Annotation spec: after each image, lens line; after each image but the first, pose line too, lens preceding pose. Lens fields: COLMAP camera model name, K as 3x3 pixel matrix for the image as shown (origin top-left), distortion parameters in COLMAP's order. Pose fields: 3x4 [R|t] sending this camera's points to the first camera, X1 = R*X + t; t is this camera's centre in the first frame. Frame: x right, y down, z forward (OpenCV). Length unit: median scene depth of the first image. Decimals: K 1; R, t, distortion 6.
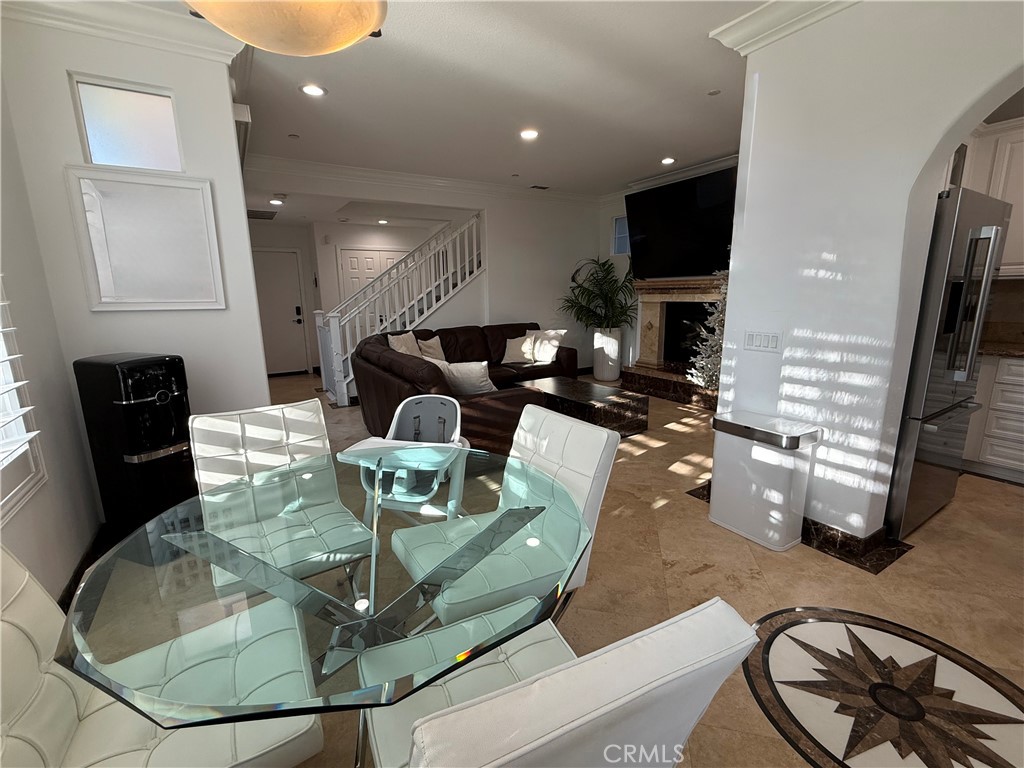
lens RADIAL K [[453.6, 0, 512.0], [0, 453.6, 386.1], [0, 0, 1]] dist [-0.002330, 0.000281]
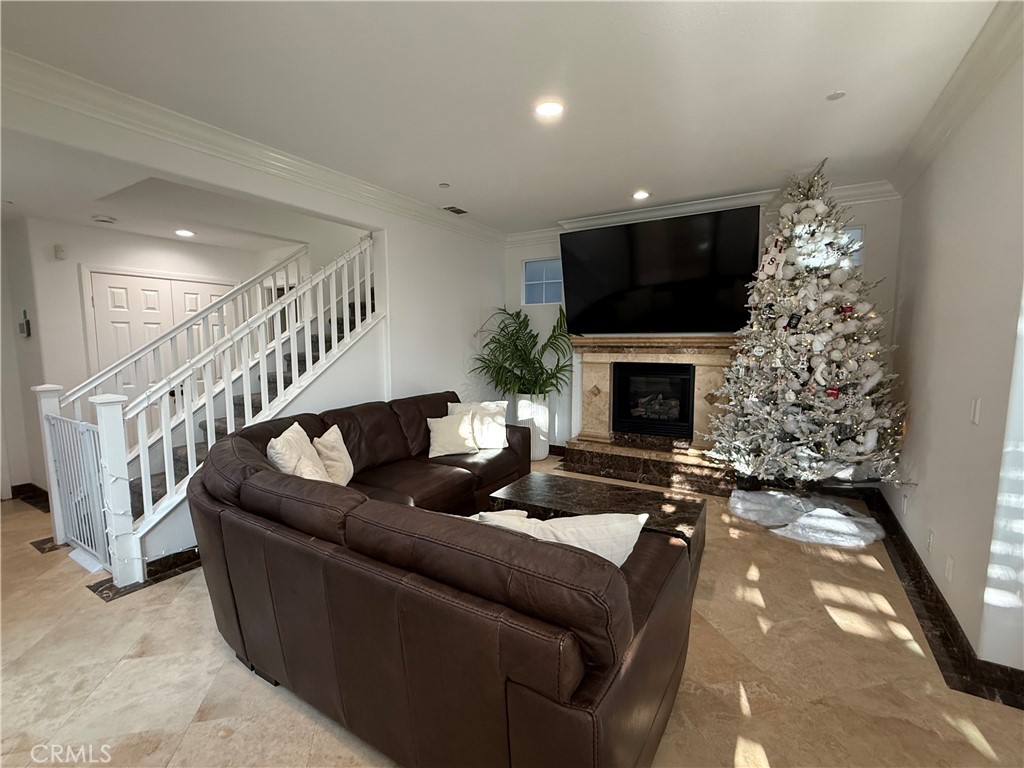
lens RADIAL K [[453.6, 0, 512.0], [0, 453.6, 386.1], [0, 0, 1]] dist [-0.002330, 0.000281]
pose [[0.890475, -0.033963, 0.453762, -0.207641], [0.082387, 0.992763, -0.087373, -0.083785], [-0.447511, 0.115188, 0.886829, 0.345579]]
